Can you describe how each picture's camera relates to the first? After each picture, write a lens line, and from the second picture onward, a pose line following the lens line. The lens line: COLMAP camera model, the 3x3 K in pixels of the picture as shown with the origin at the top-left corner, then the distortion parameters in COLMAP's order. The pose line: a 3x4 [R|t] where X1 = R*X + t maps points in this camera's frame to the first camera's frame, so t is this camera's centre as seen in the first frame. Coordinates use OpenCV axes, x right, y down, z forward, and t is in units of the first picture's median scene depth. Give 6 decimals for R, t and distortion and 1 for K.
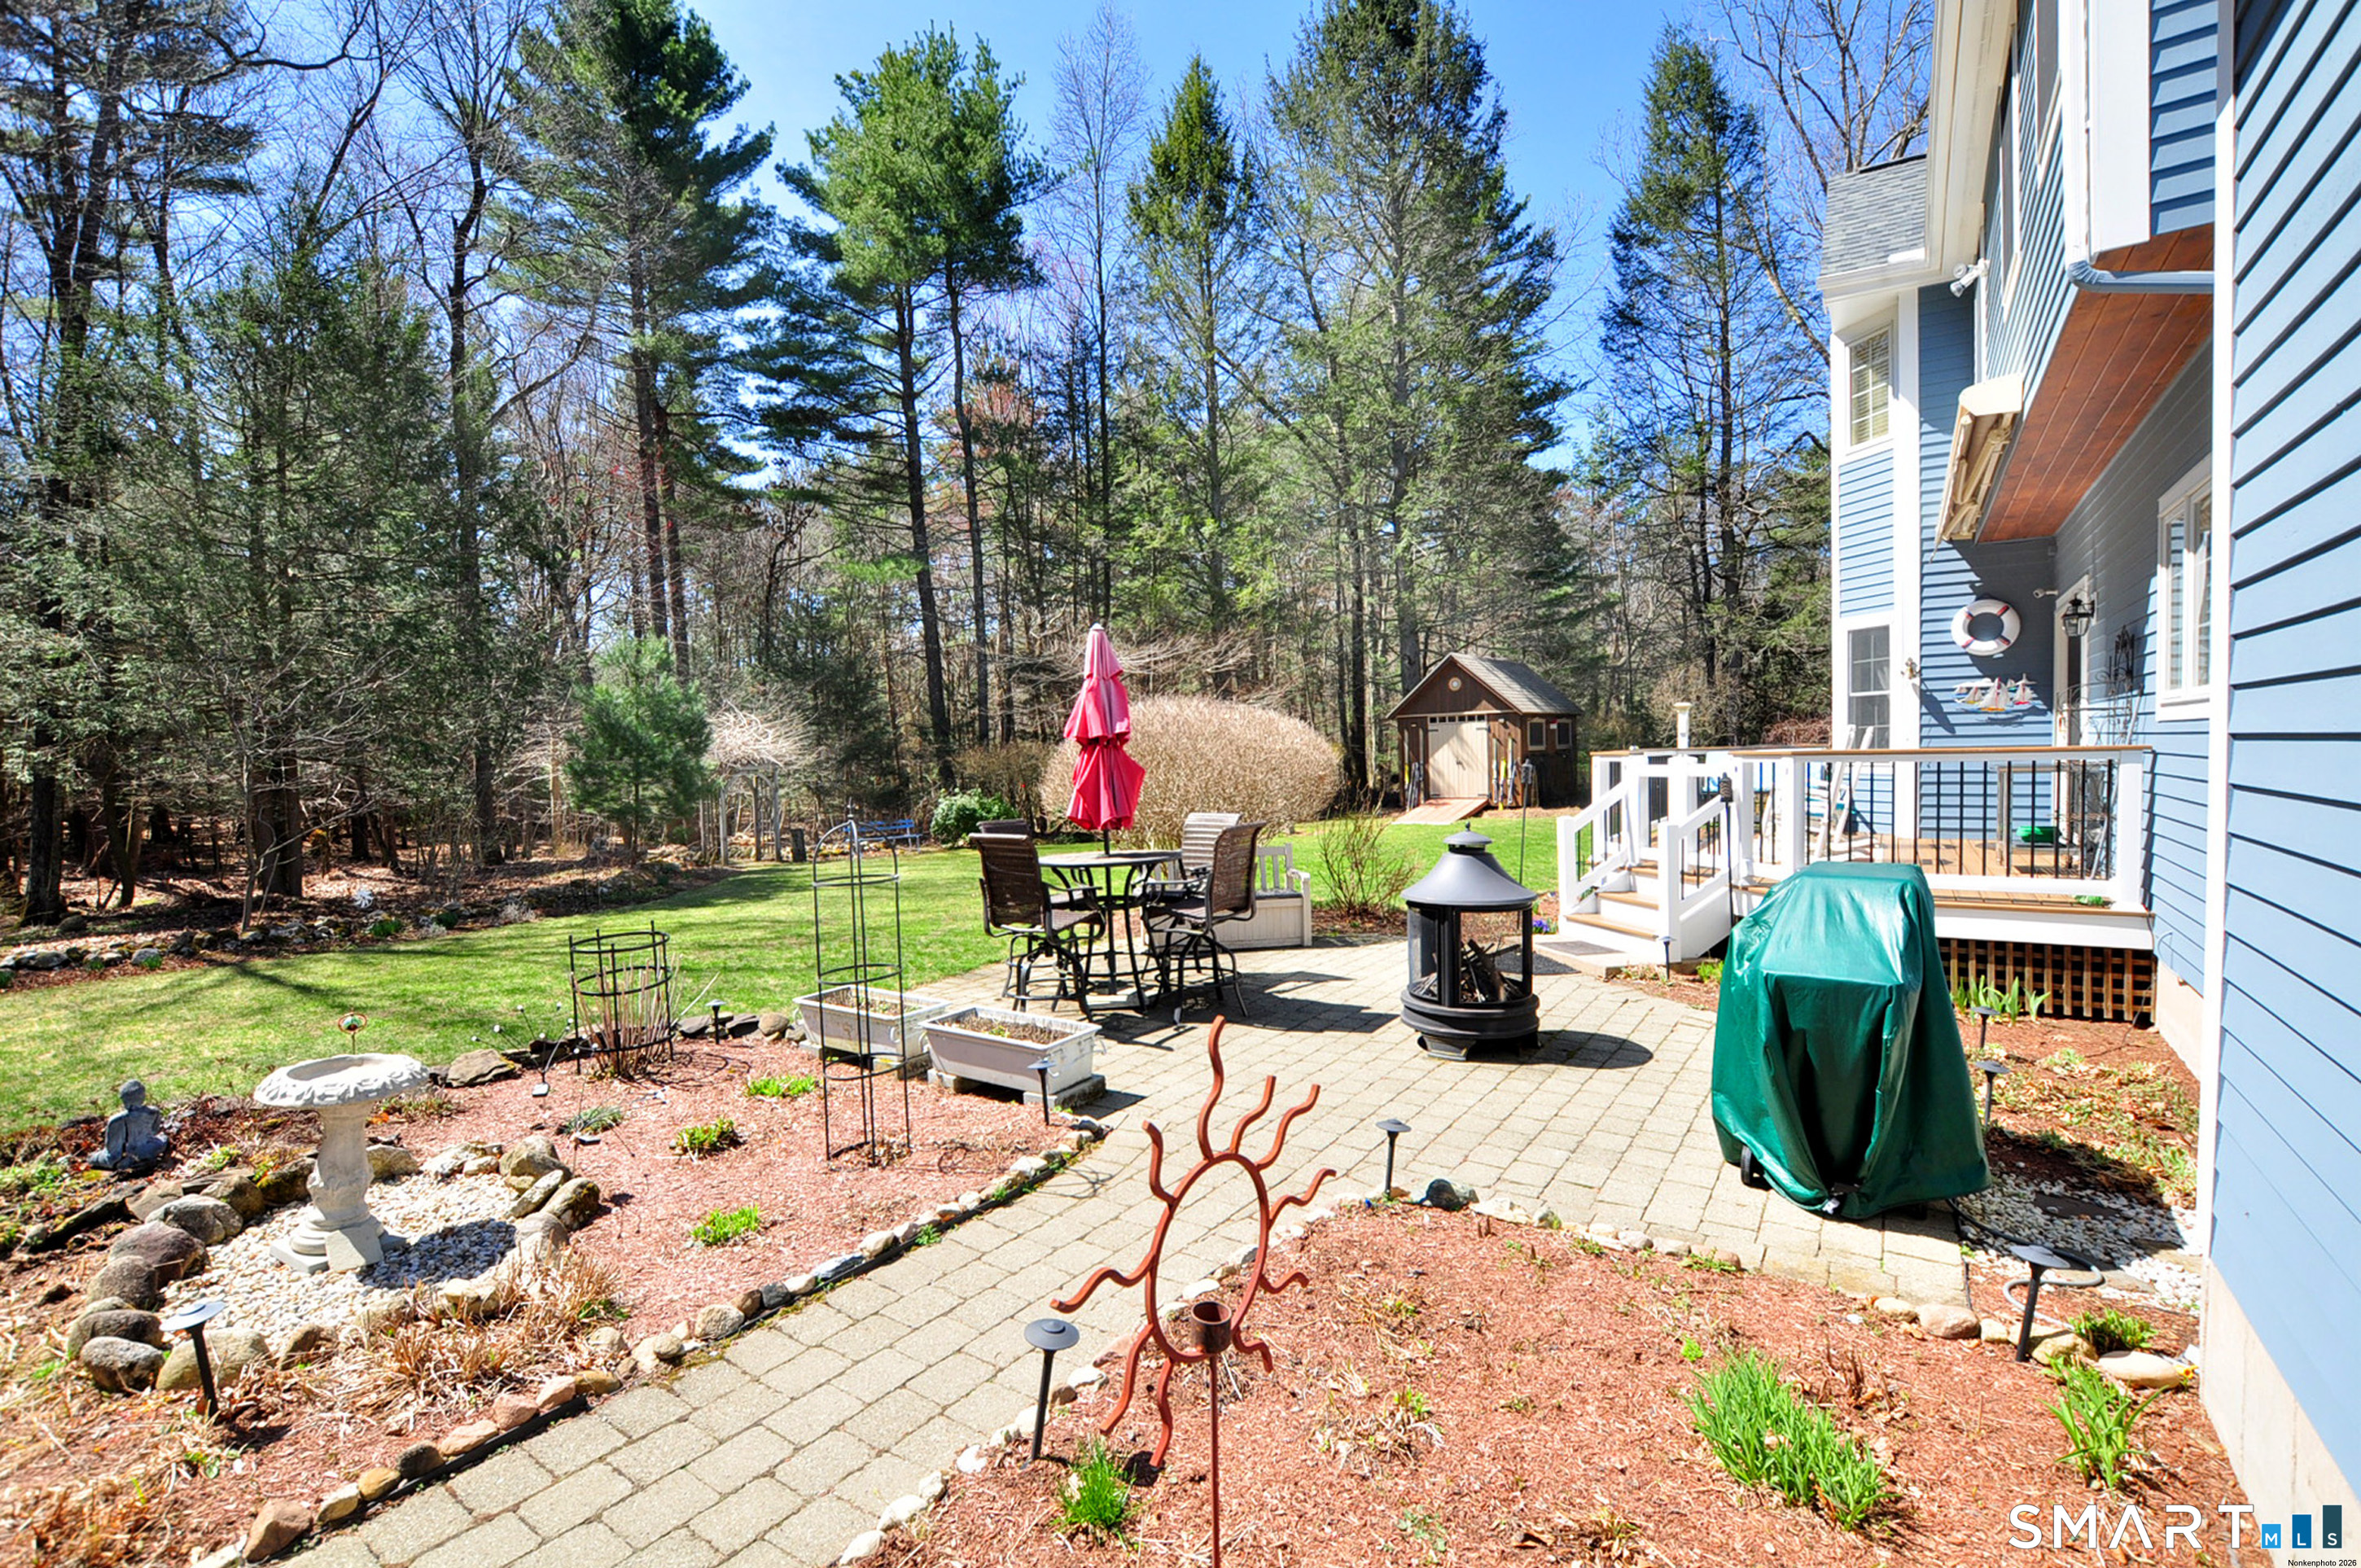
lens RADIAL K [[1026.2, 0, 1186.7], [0, 1026.2, 780.9], [0, 0, 1]] dist [-0.021127, -0.000245]
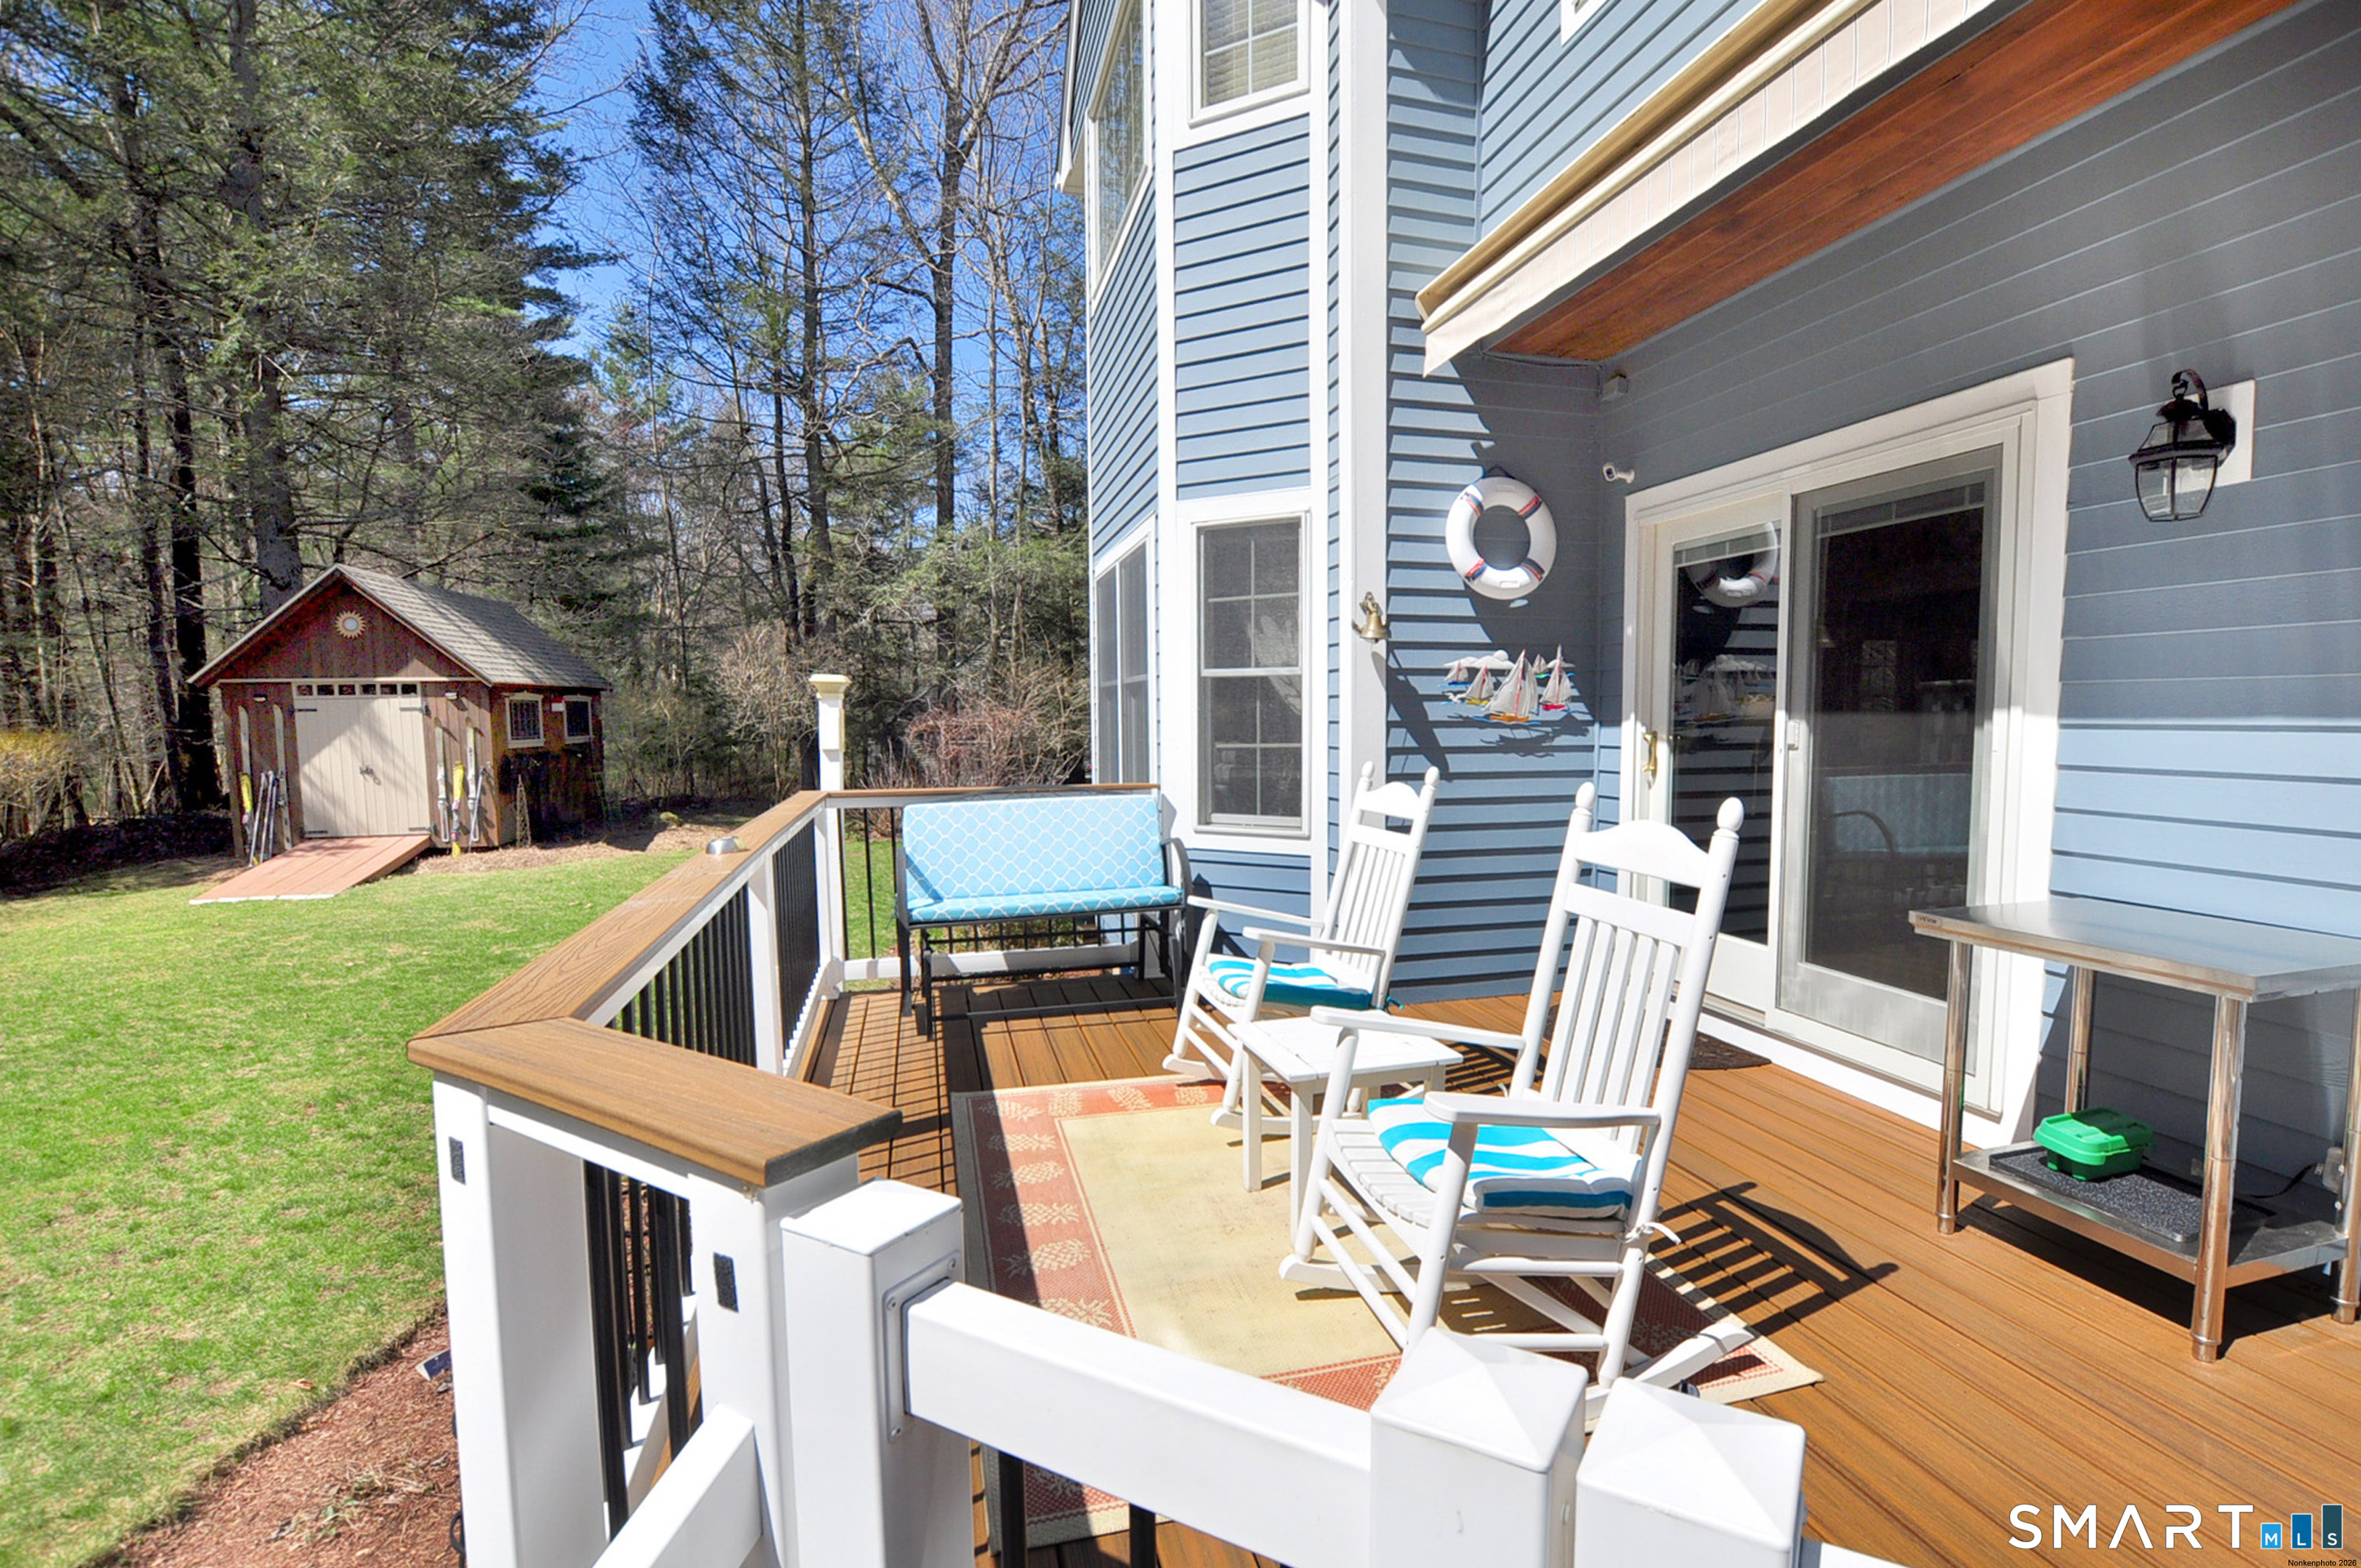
lens RADIAL K [[1026.2, 0, 1198.7], [0, 1026.2, 787.5], [0, 0, 1]] dist [-0.021127, -0.000245]
pose [[0.639608, -0.036127, 0.767852, 0.137010], [0.012461, 0.999251, 0.036635, -0.023140], [-0.768600, -0.013864, 0.639579, 0.322243]]
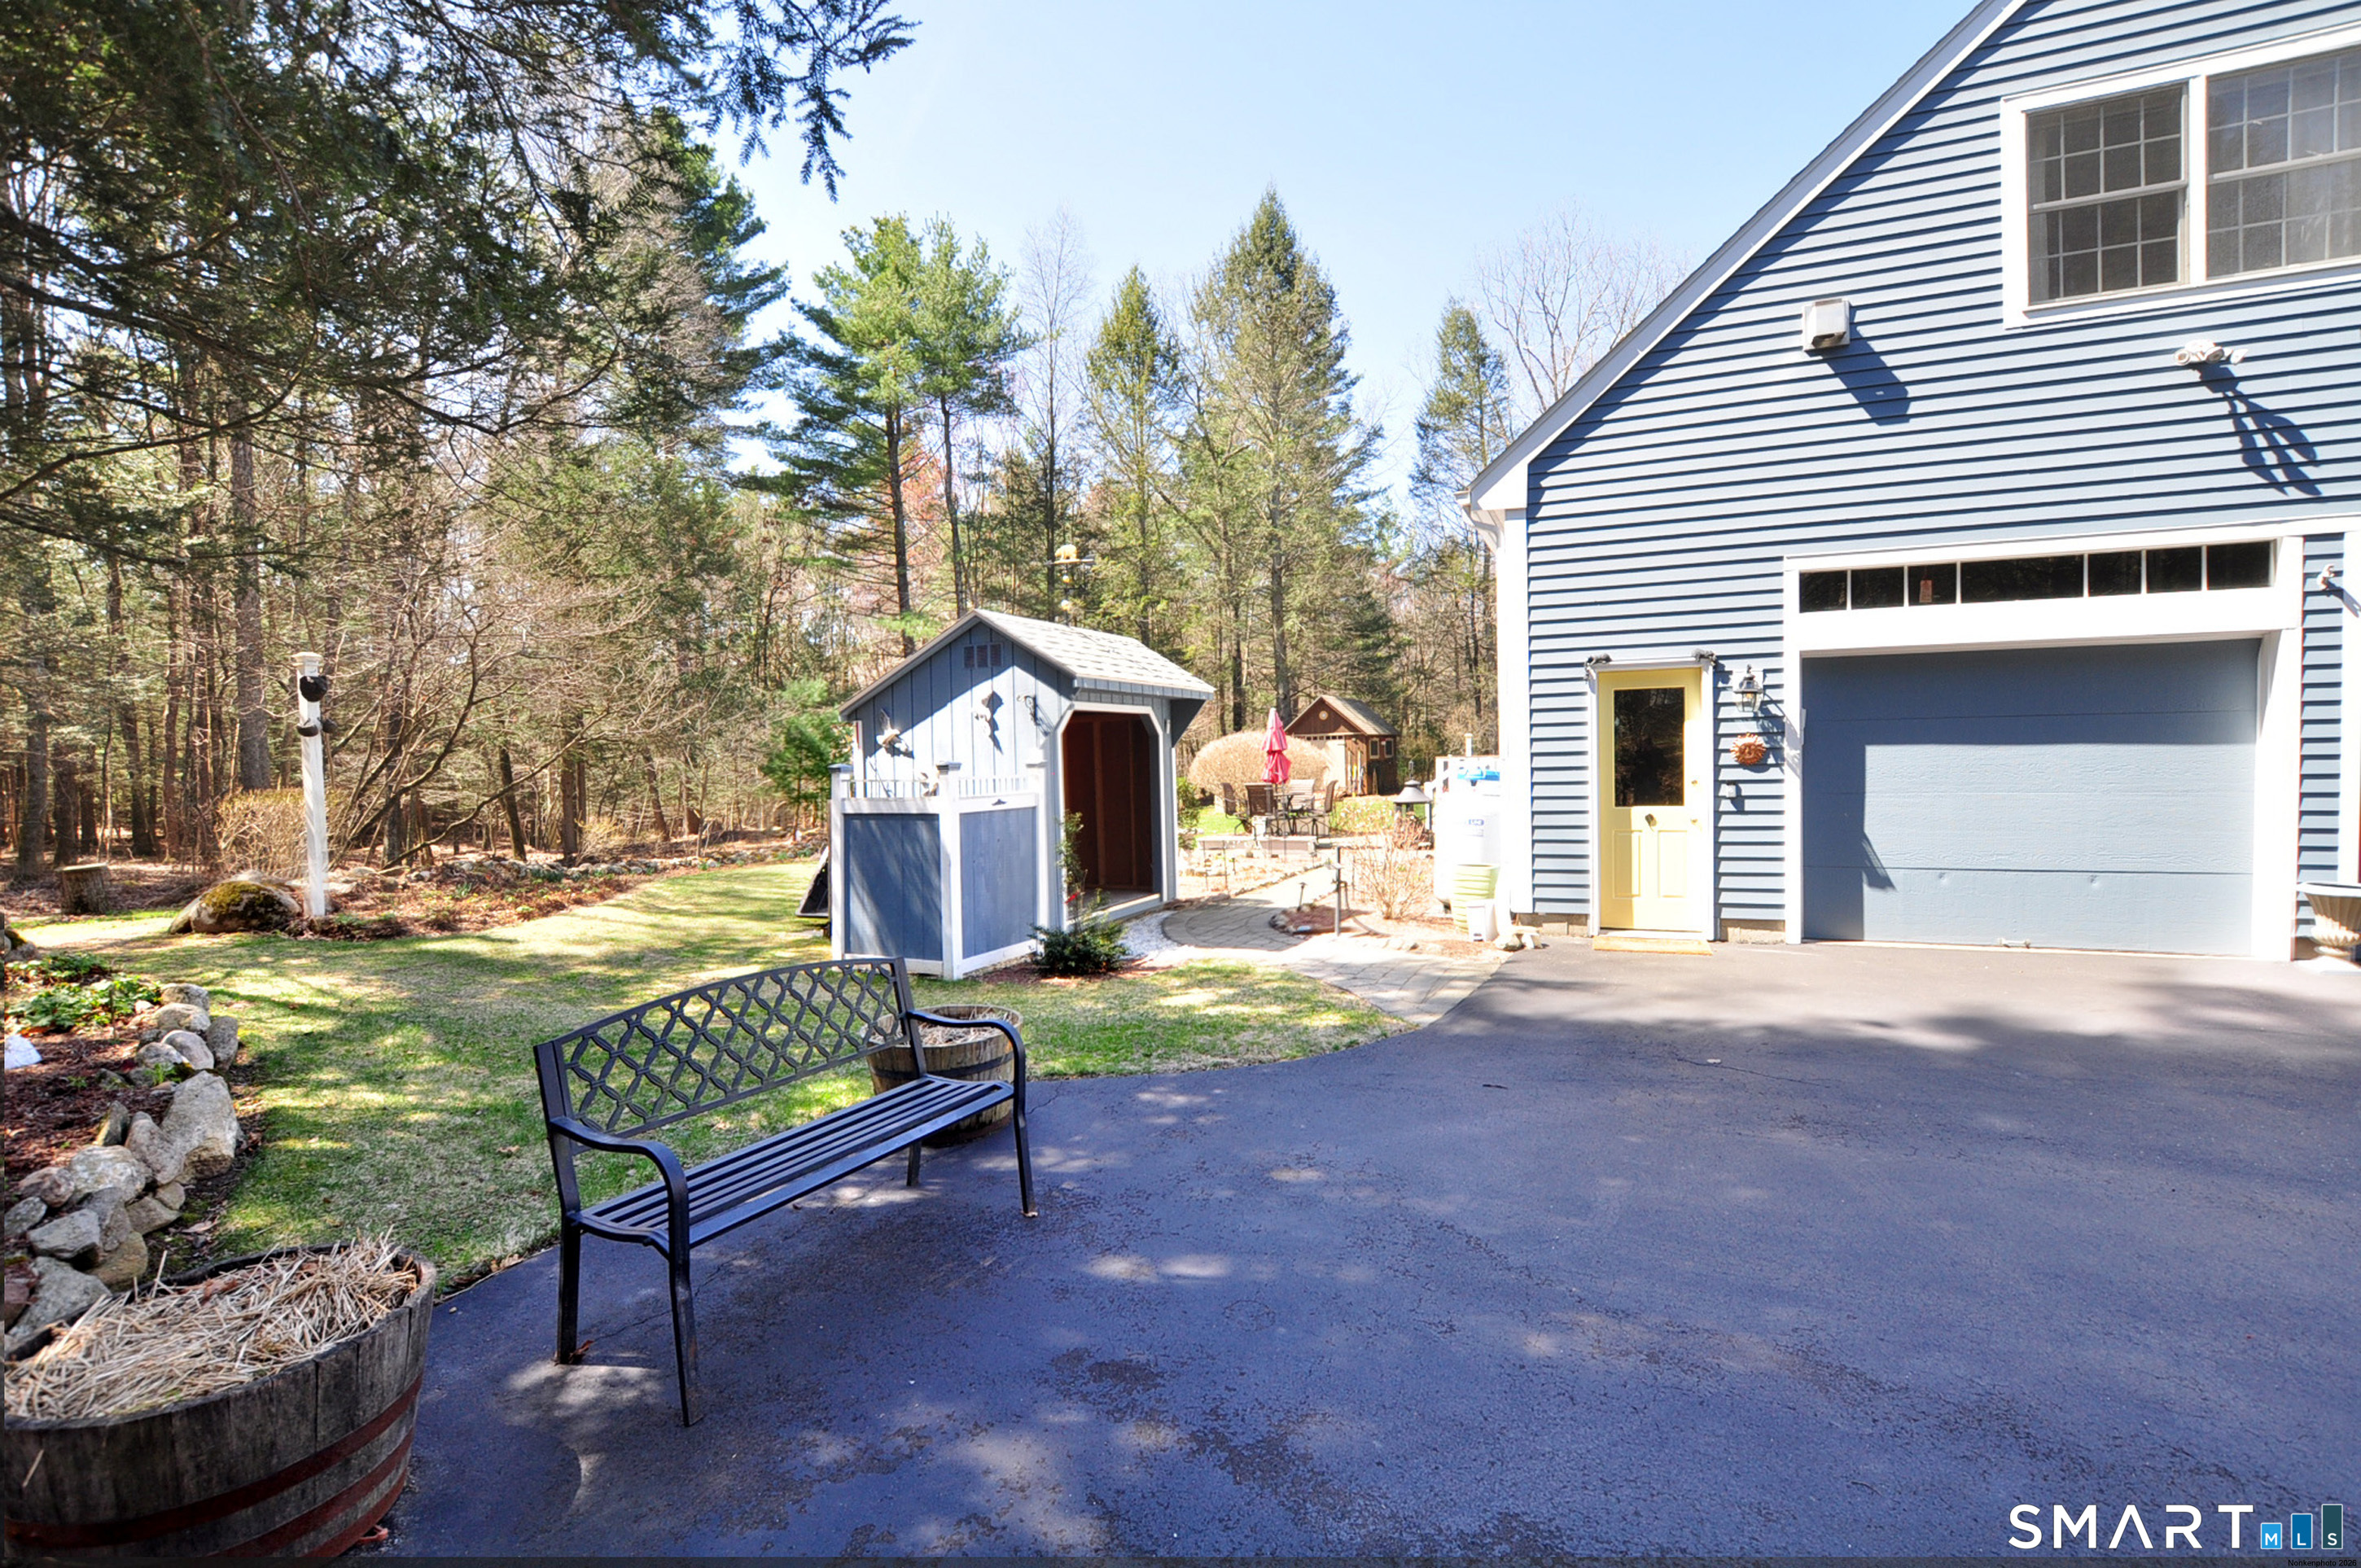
lens RADIAL K [[1026.2, 0, 1186.8], [0, 1026.2, 787.3], [0, 0, 1]] dist [-0.021127, -0.000245]
pose [[0.978700, -0.006263, 0.205199, -0.250715], [0.007791, 0.999948, -0.006641, 0.021322], [-0.205147, 0.008099, 0.978698, -0.452822]]
